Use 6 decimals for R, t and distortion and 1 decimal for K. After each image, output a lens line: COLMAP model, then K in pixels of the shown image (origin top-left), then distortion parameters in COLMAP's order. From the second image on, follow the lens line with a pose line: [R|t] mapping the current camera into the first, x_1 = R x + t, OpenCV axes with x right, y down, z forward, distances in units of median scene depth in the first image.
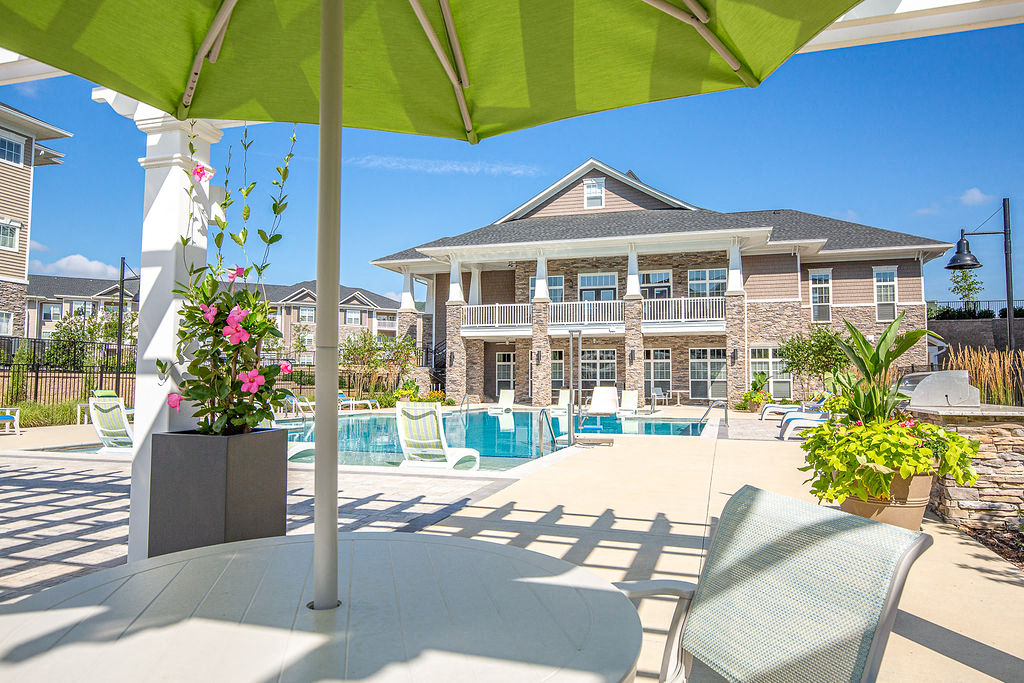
lens RADIAL K [[687.4, 0, 510.8], [0, 687.4, 337.5], [0, 0, 1]] dist [-0.005709, 0.002550]
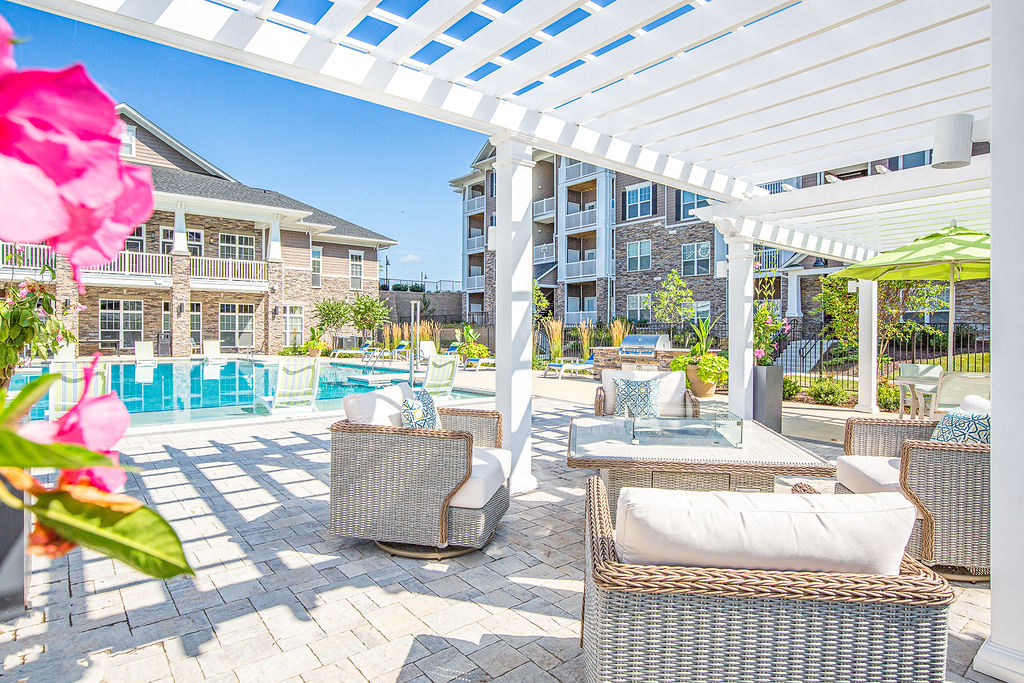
lens RADIAL K [[563.5, 0, 511.5], [0, 563.5, 340.4], [0, 0, 1]] dist [0.004928, 0.000766]
pose [[0.555084, -0.013540, 0.831684, -0.250333], [-0.052272, 0.997323, 0.051124, 0.004557], [-0.830150, -0.071852, 0.552890, 0.081057]]
